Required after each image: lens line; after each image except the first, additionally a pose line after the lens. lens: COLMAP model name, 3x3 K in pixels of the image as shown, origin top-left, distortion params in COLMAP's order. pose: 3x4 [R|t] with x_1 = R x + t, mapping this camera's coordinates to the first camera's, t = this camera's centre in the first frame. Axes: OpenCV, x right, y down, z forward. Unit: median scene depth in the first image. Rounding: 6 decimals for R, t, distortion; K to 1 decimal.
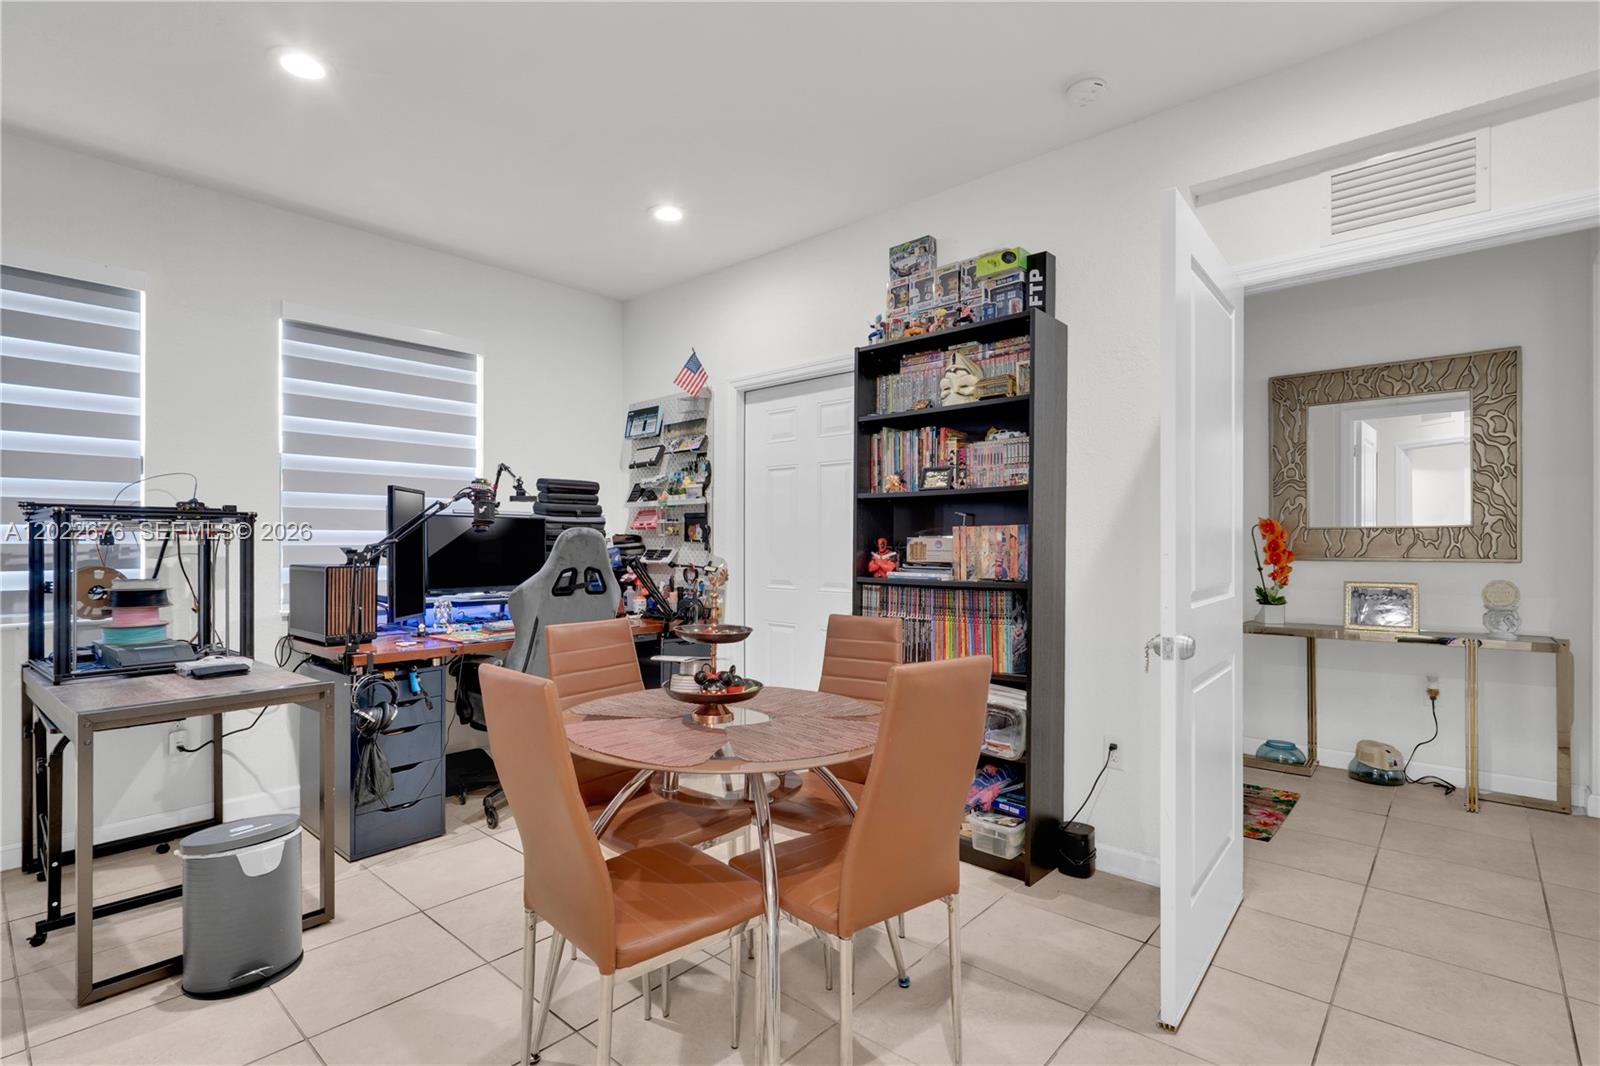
lens RADIAL K [[752.2, 0, 821.3], [0, 752.2, 540.1], [0, 0, 1]] dist [-0.001672, -0.001146]
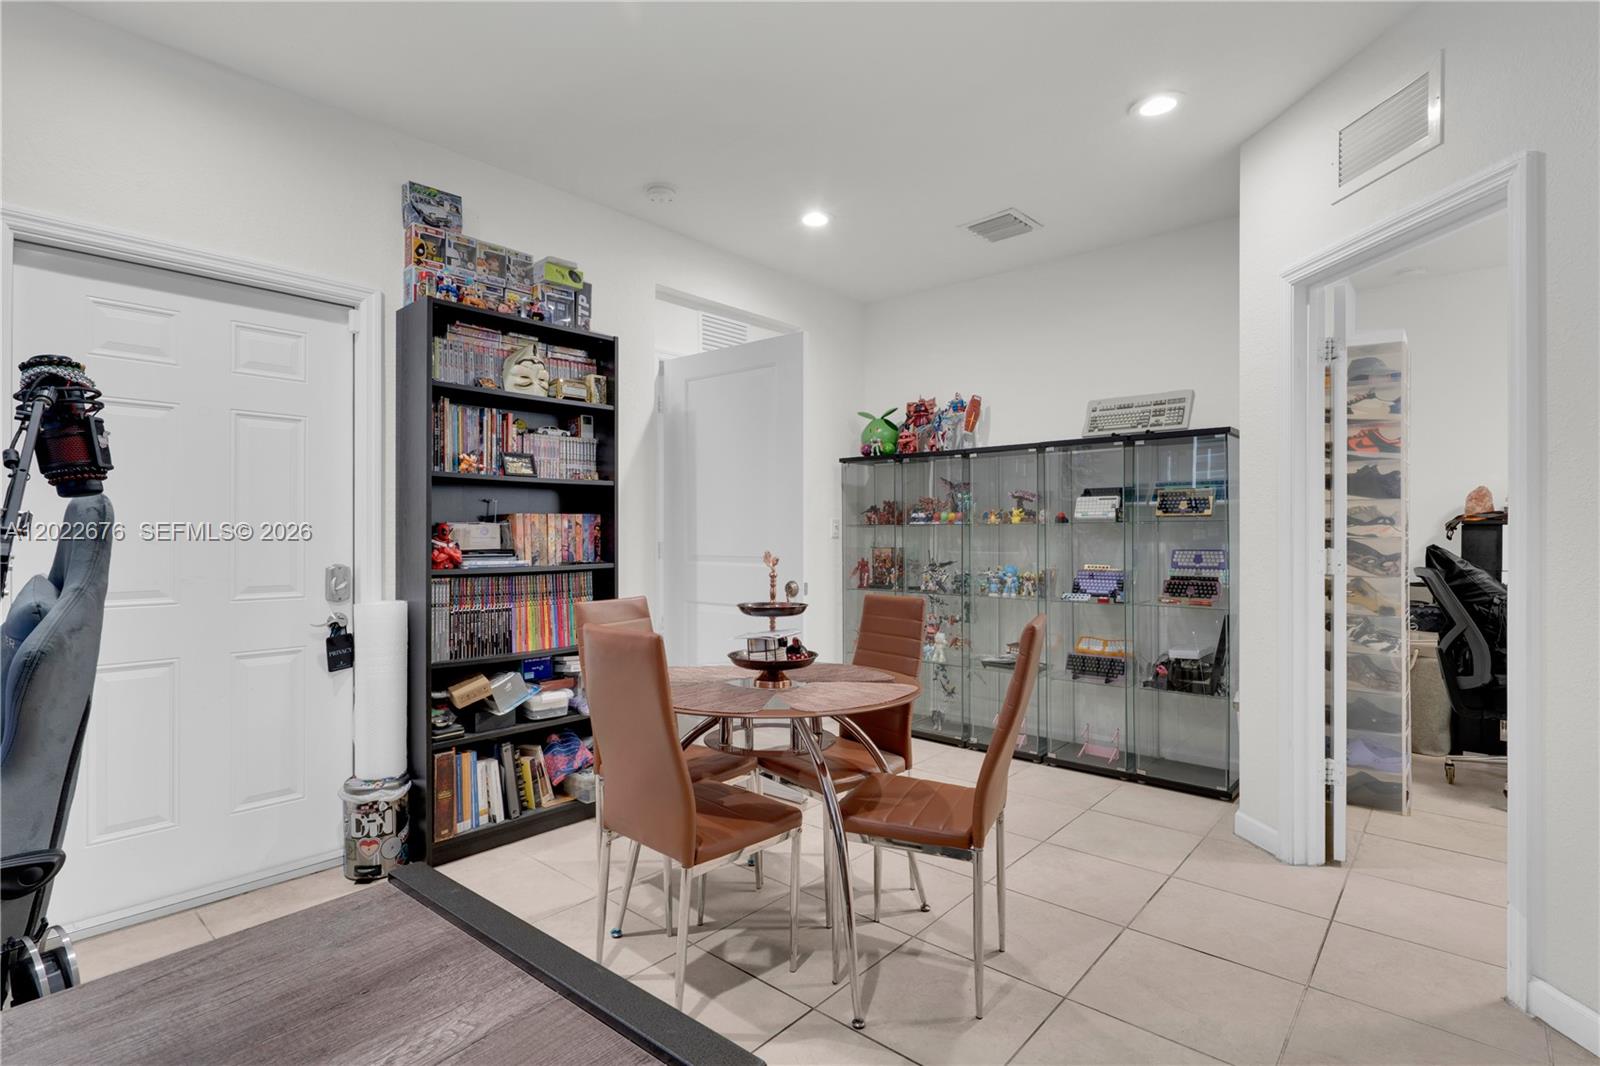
lens RADIAL K [[743.0, 0, 797.6], [0, 743.0, 524.6], [0, 0, 1]] dist [0.001279, 0.000258]
pose [[0.037425, -0.002578, 0.999296, -0.826363], [-0.014396, 0.999892, 0.003119, -0.011675], [-0.999196, -0.014503, 0.037384, 0.596358]]
